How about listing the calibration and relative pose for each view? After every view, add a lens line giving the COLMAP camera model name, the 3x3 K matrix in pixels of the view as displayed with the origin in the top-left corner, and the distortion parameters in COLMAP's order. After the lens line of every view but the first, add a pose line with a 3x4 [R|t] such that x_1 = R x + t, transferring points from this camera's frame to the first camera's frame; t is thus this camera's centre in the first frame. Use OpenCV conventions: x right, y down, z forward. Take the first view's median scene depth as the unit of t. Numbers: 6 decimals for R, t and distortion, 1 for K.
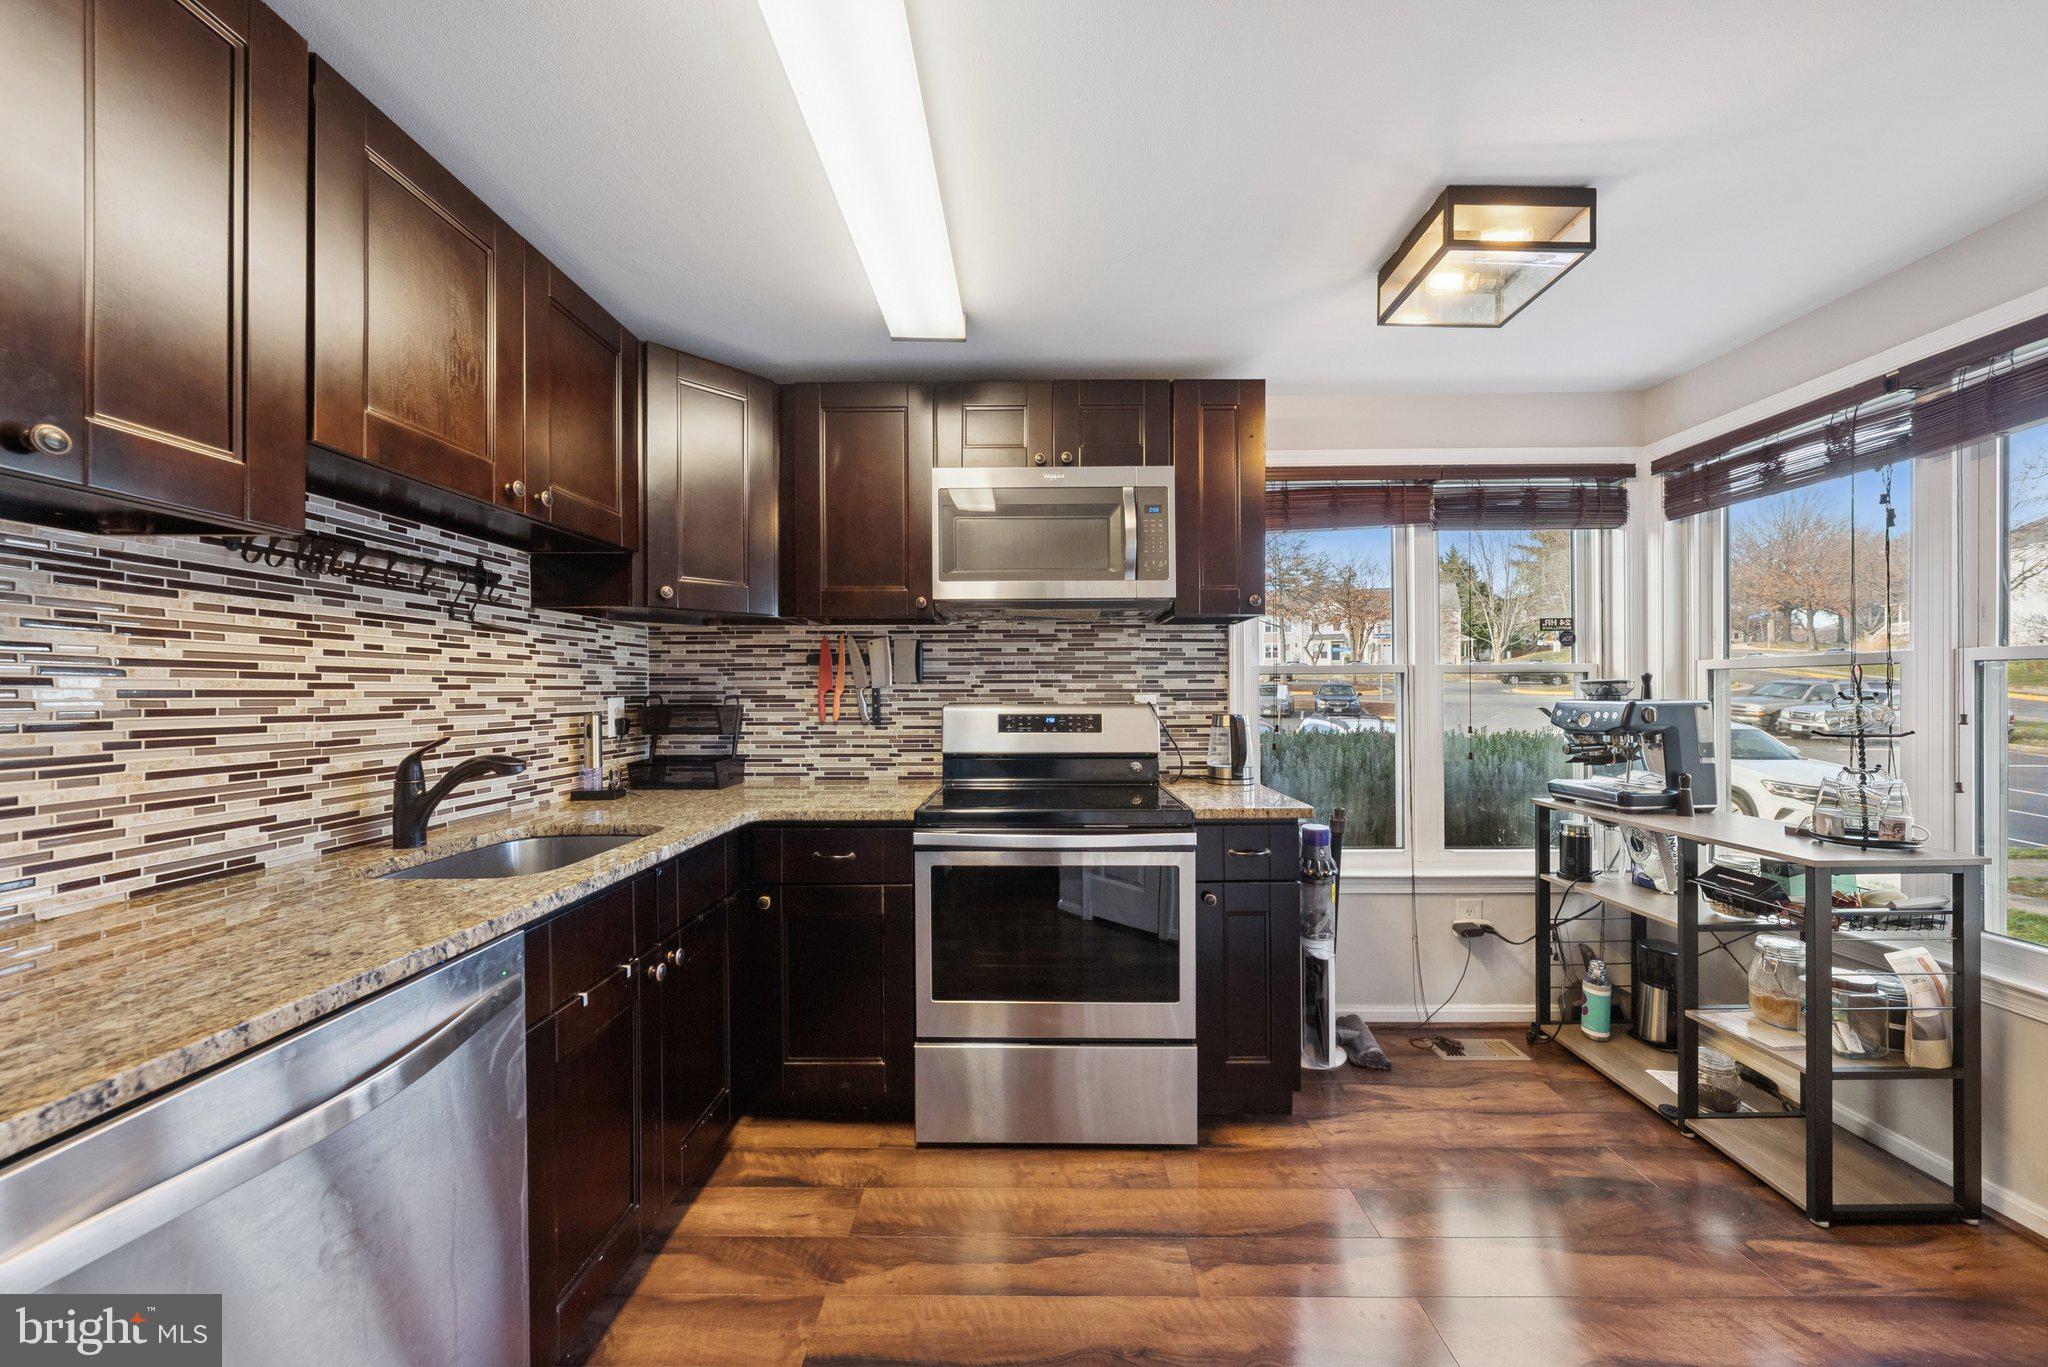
lens RADIAL K [[696.9, 0, 1034.3], [0, 696.9, 692.2], [0, 0, 1]] dist [-0.005036, 0.000767]
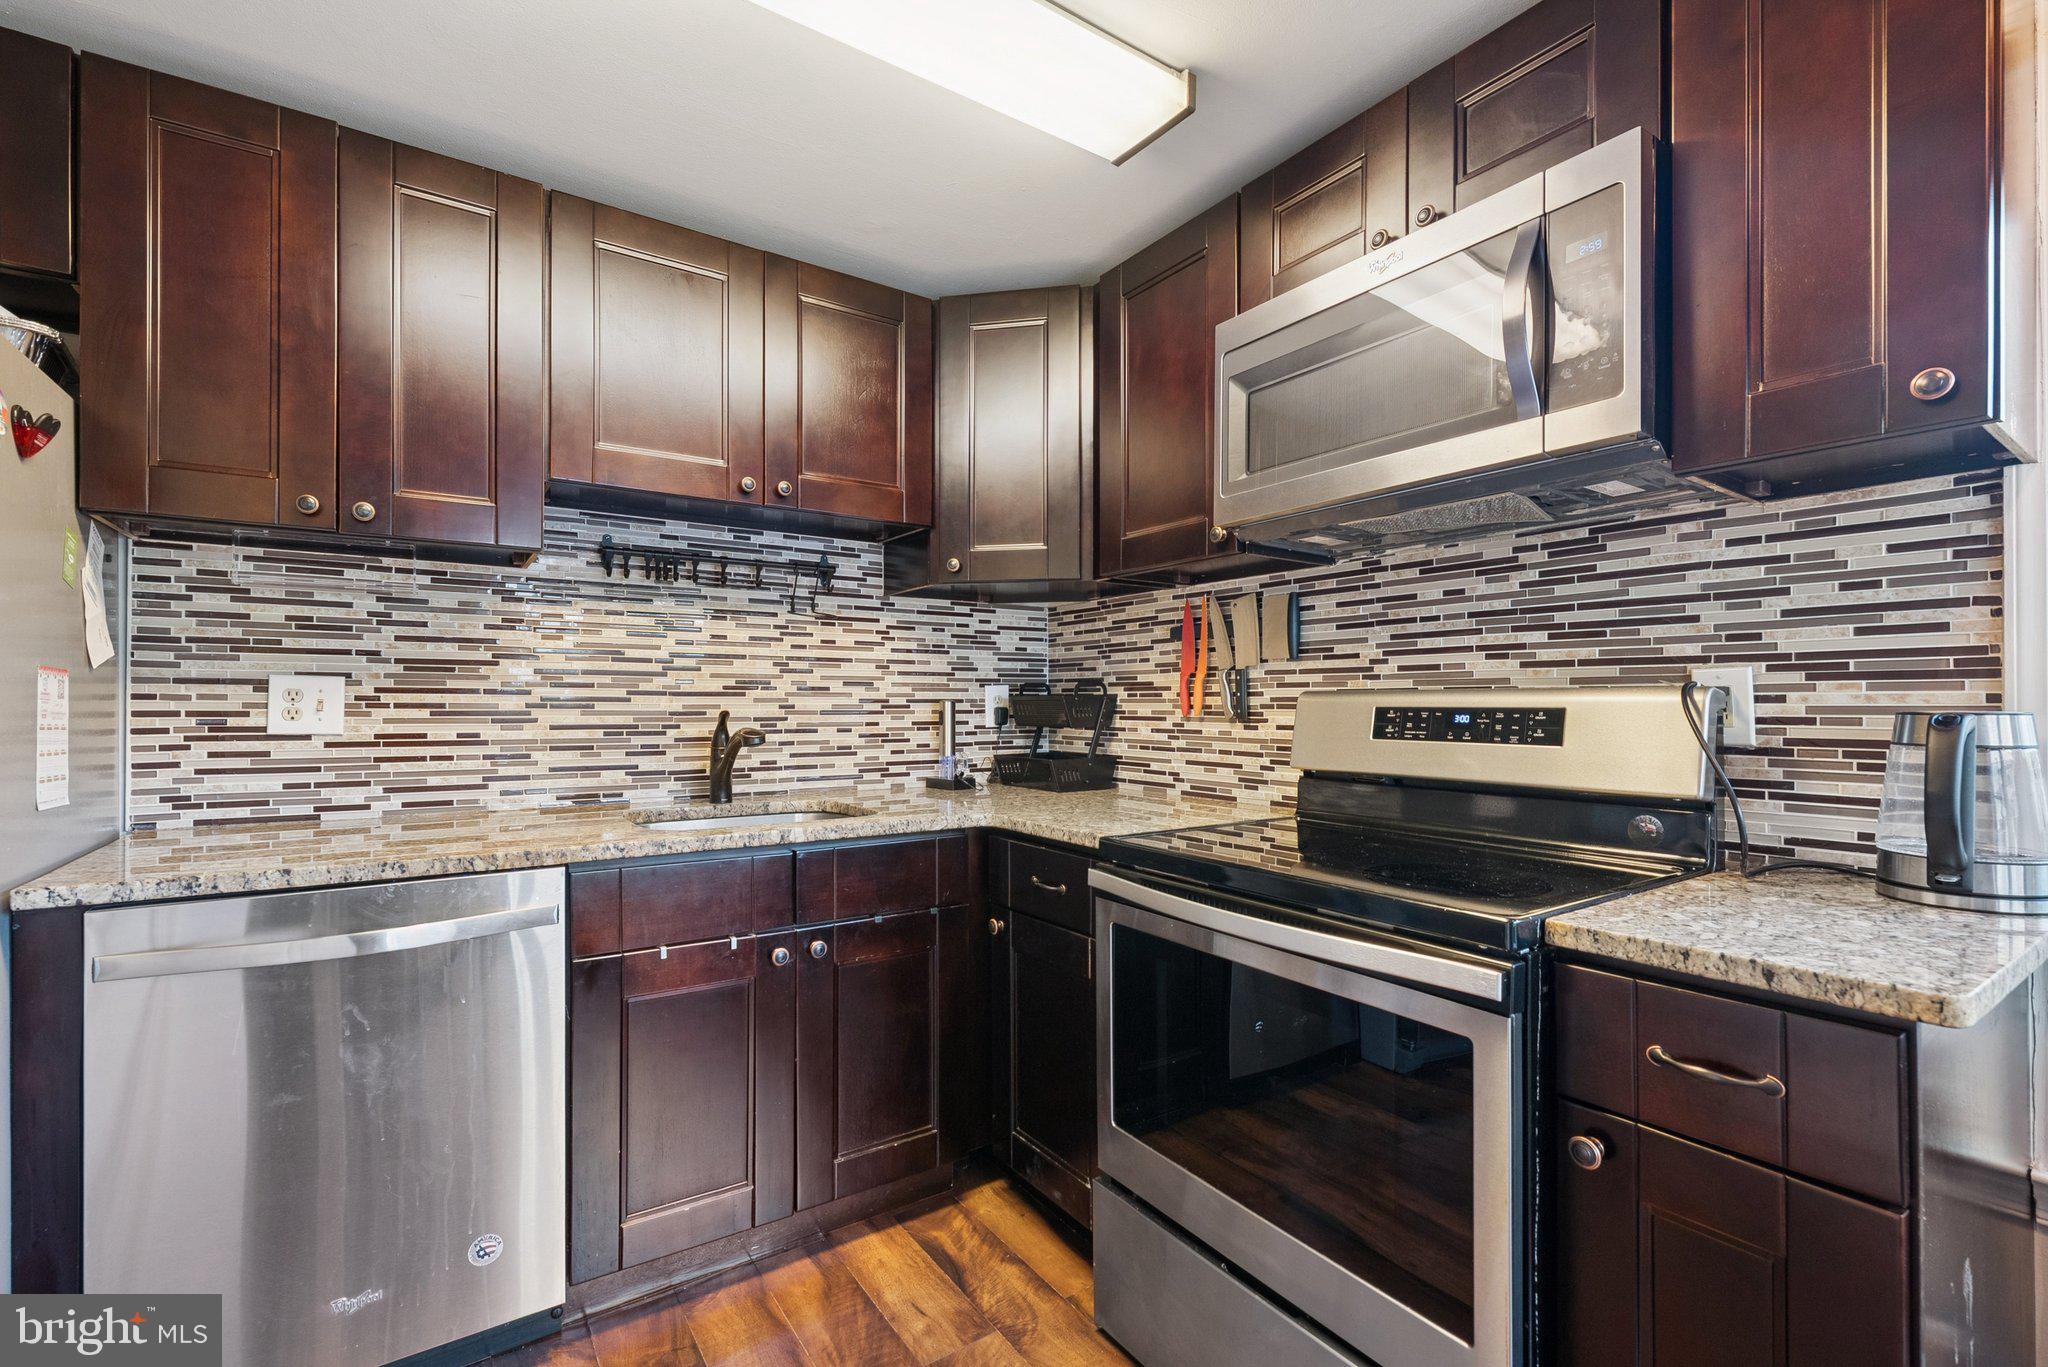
lens RADIAL K [[883.4, 0, 1027.5], [0, 883.4, 699.7], [0, 0, 1]] dist [0.000083, -0.001095]
pose [[0.570504, 0.001112, -0.821294, 0.432099], [-0.003352, 0.999994, -0.000974, 0.030373], [0.821288, 0.003309, 0.570504, 0.380509]]
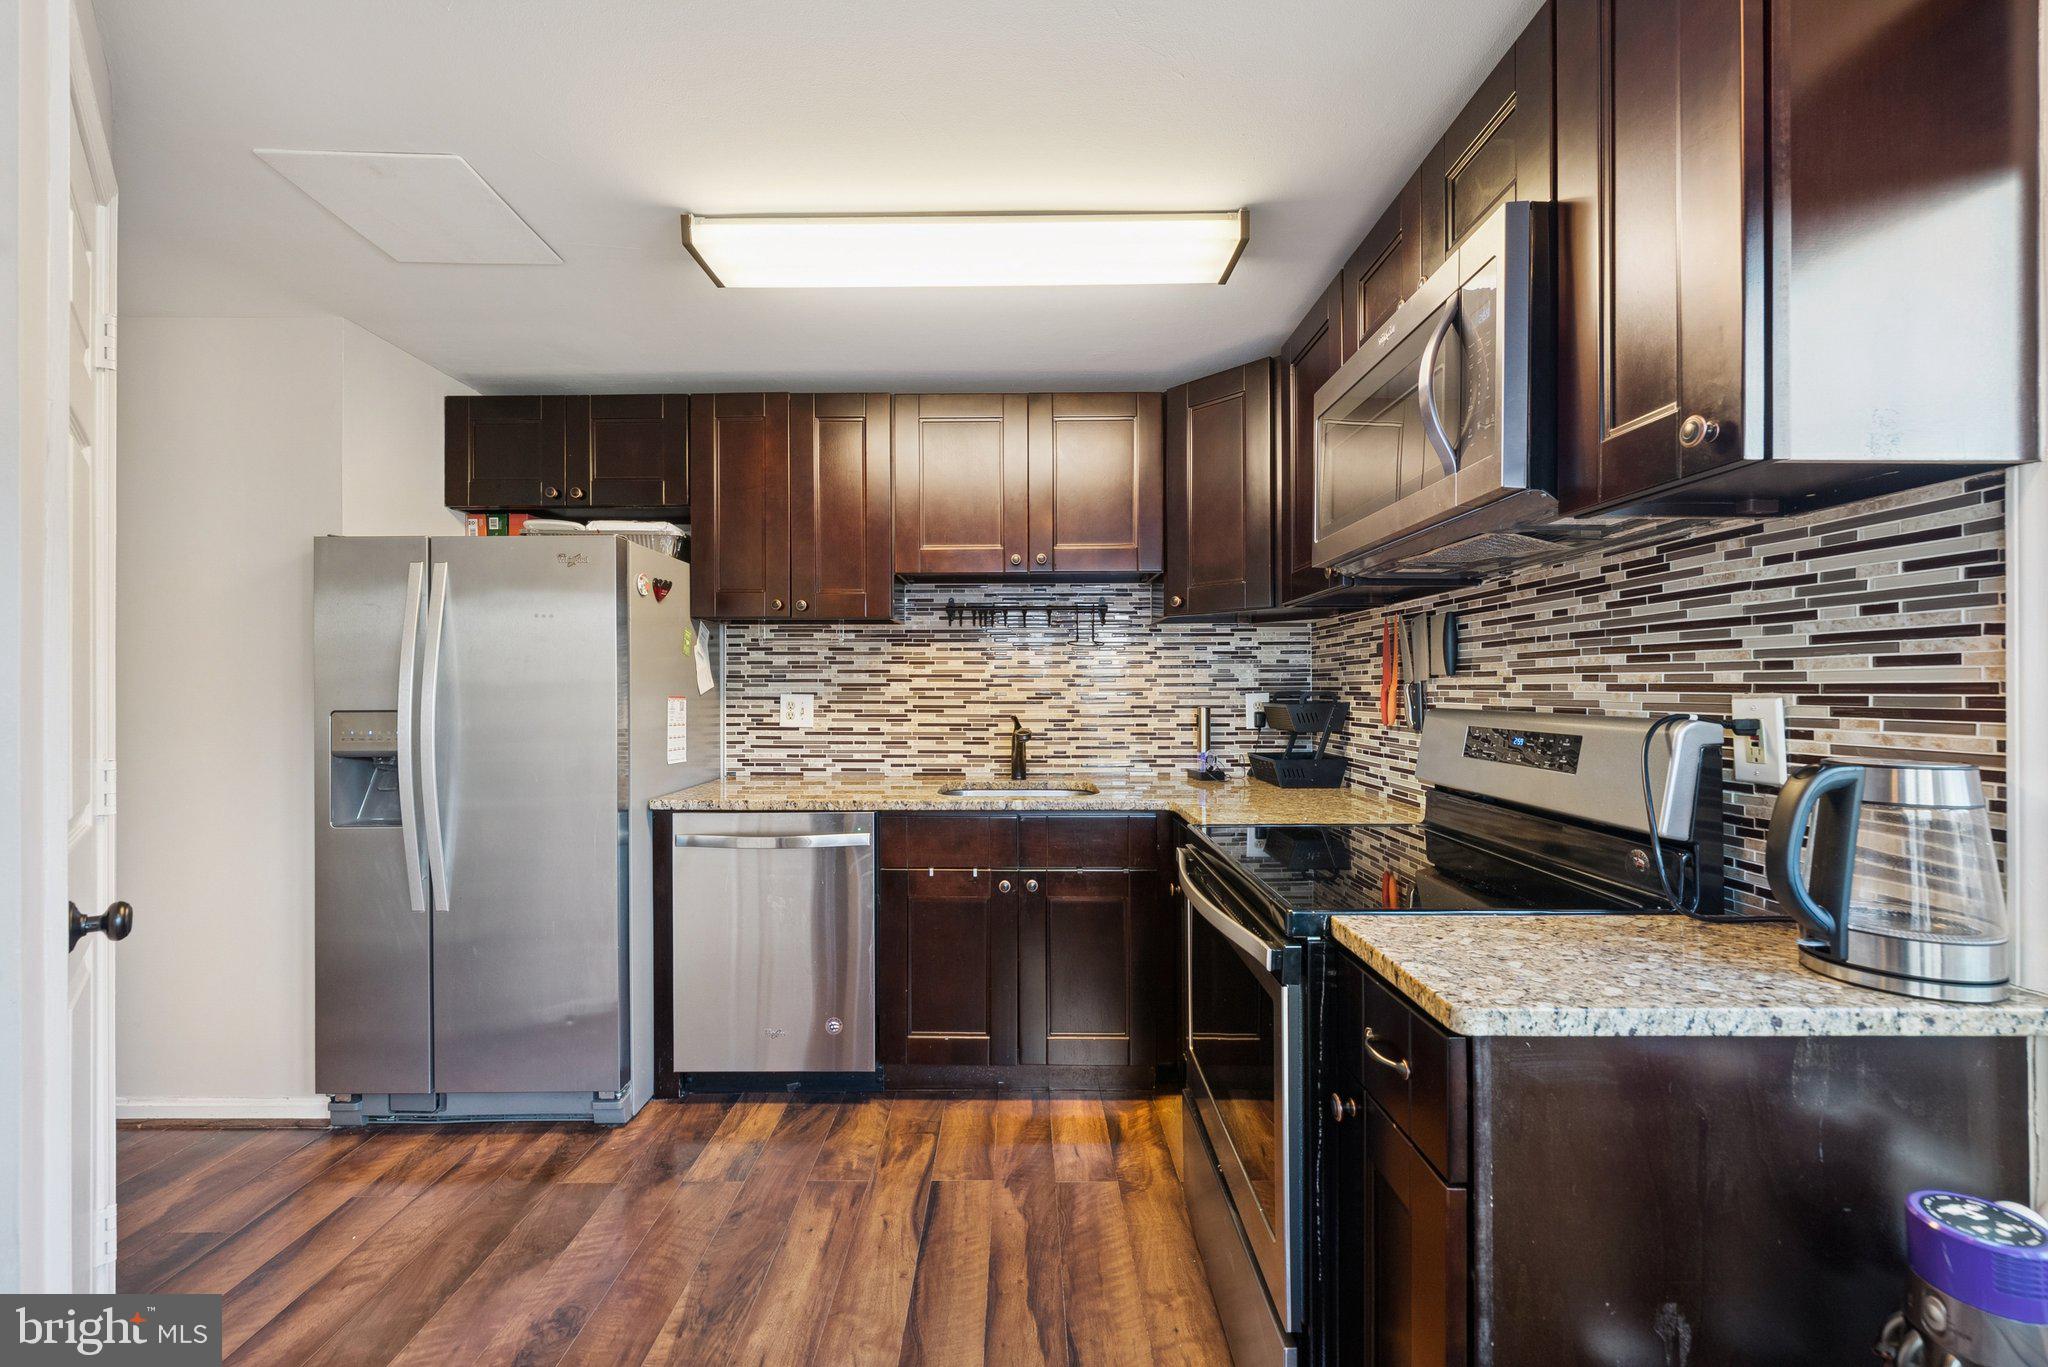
lens RADIAL K [[820.8, 0, 1026.4], [0, 820.8, 686.1], [0, 0, 1]] dist [-0.001900, -0.000737]
pose [[0.002737, 0.000975, -0.999996, 0.742846], [0.001734, 0.999998, 0.000980, -0.005403], [0.999995, -0.001736, 0.002735, 0.680179]]
